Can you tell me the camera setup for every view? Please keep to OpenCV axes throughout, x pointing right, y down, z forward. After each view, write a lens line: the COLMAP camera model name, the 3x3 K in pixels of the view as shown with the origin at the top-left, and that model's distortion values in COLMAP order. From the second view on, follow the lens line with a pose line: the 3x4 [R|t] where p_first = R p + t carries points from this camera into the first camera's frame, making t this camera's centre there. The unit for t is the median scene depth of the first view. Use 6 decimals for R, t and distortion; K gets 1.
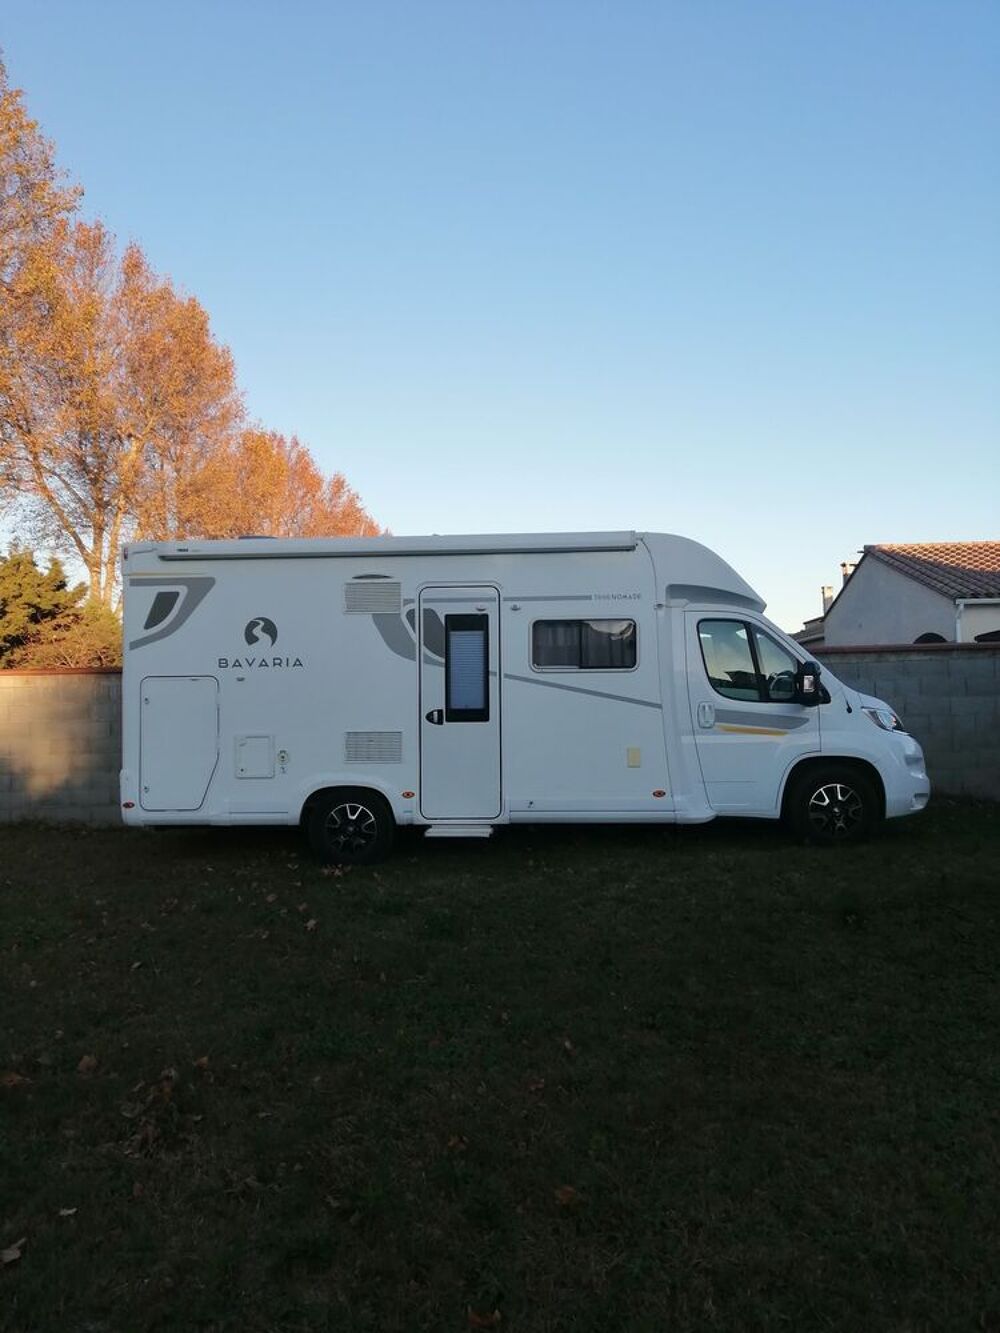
lens RADIAL K [[1031.7, 0, 500.0], [0, 1031.7, 666.5], [0, 0, 1]] dist [0.011009, 0.002217]
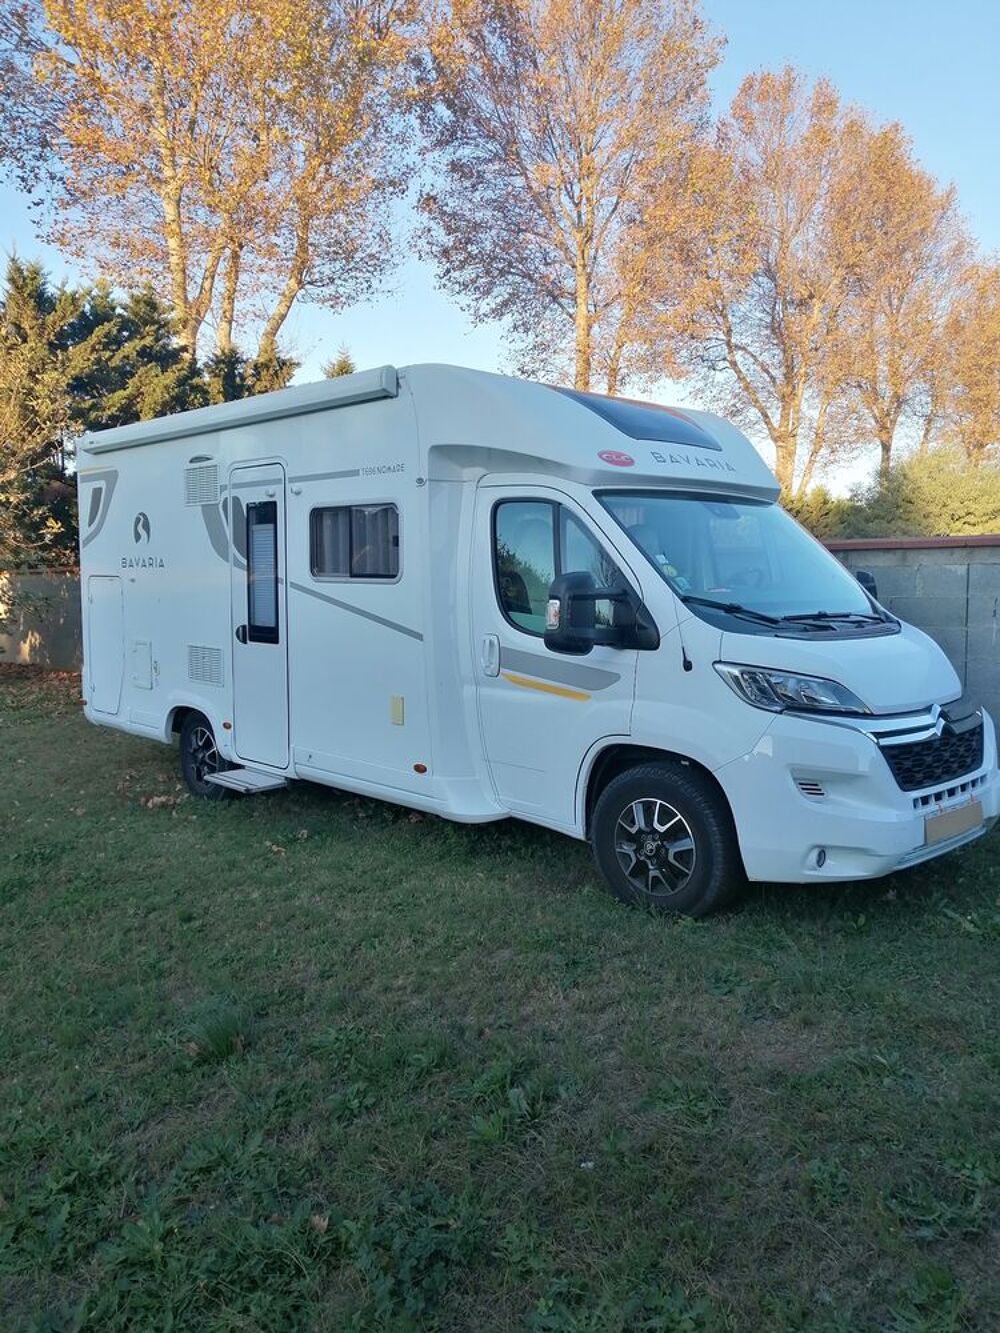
lens RADIAL K [[1031.7, 0, 500.0], [0, 1031.7, 666.5], [0, 0, 1]] dist [0.011009, 0.002217]
pose [[0.724907, 0.079111, -0.684289, 0.631713], [0.004889, 0.992767, 0.119954, -0.020681], [0.688829, -0.090301, 0.719278, 0.558932]]
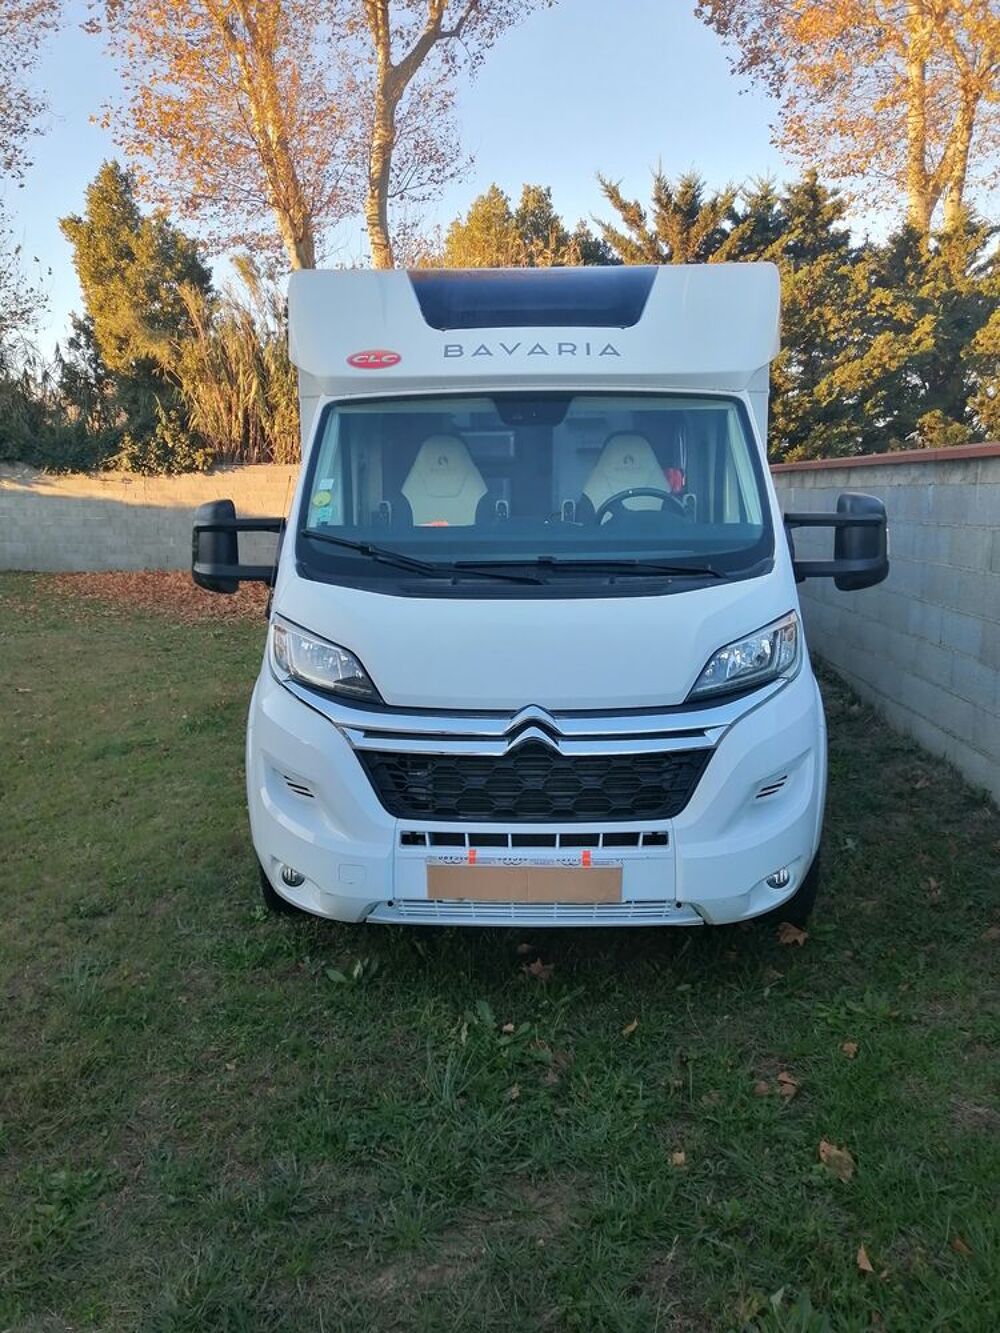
lens RADIAL K [[1031.7, 0, 500.0], [0, 1031.7, 666.5], [0, 0, 1]] dist [0.011009, 0.002217]
pose [[0.029970, 0.193620, -0.980619, 0.768710], [0.039661, 0.980057, 0.194721, -0.018480], [0.998764, -0.044728, 0.021693, 1.062010]]
